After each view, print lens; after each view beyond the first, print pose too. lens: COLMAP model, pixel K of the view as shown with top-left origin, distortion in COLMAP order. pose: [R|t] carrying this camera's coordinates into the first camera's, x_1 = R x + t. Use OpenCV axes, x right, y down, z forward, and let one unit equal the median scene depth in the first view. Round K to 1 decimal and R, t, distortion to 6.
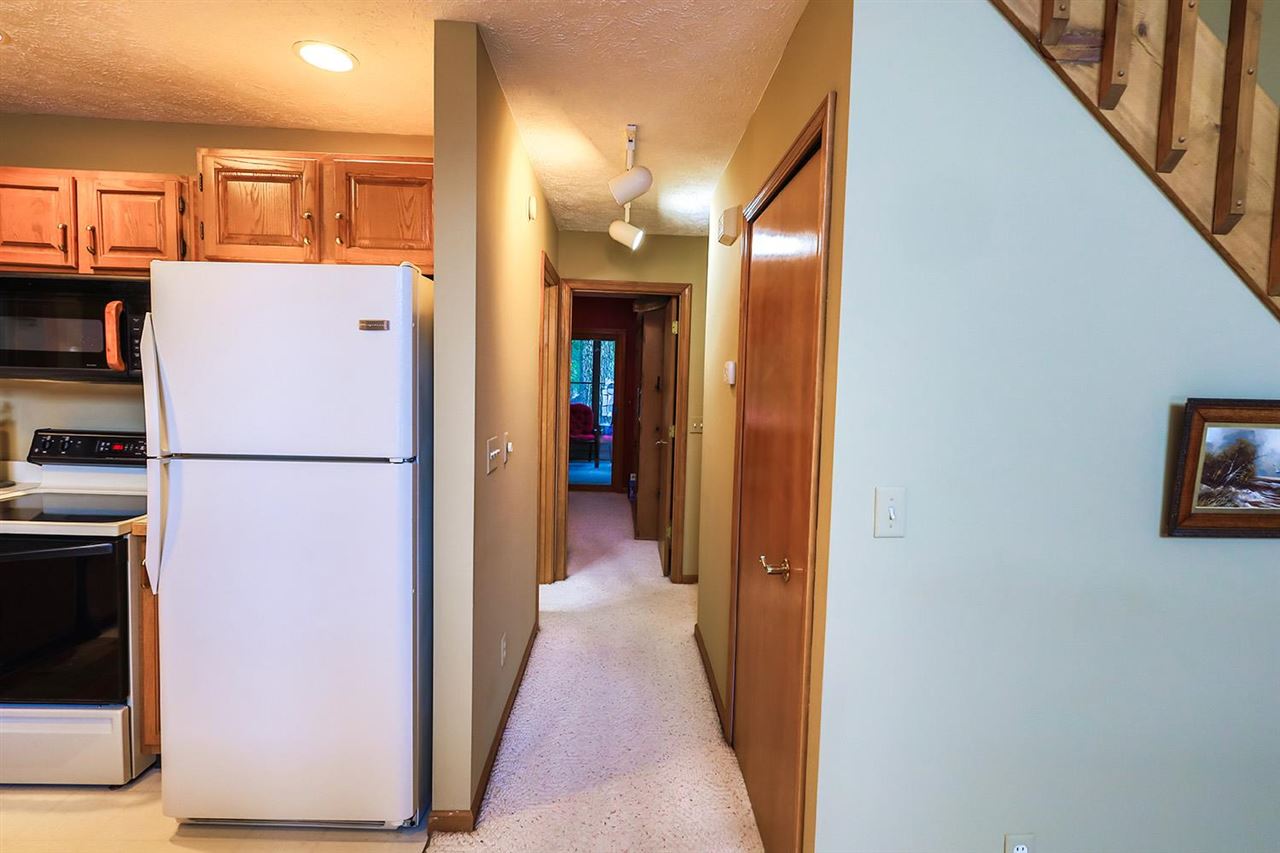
lens RADIAL K [[637.8, 0, 638.6], [0, 637.8, 427.3], [0, 0, 1]] dist [0.002637, 0.000469]
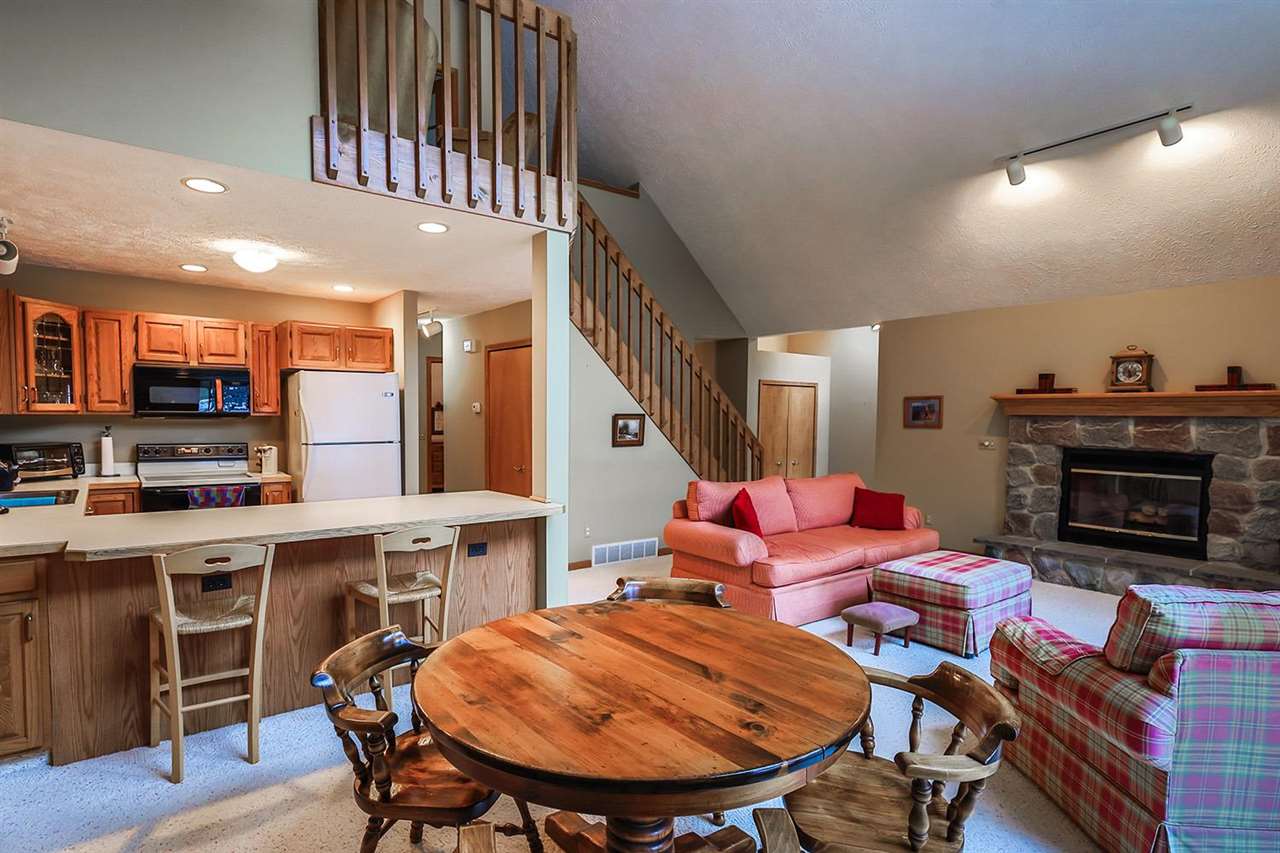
lens RADIAL K [[637.8, 0, 640.7], [0, 637.8, 431.0], [0, 0, 1]] dist [0.002637, 0.000469]
pose [[0.778597, -0.039944, 0.626252, -1.690364], [0.057357, 0.998325, -0.007634, 0.112770], [-0.624898, 0.041864, 0.779583, -2.442735]]
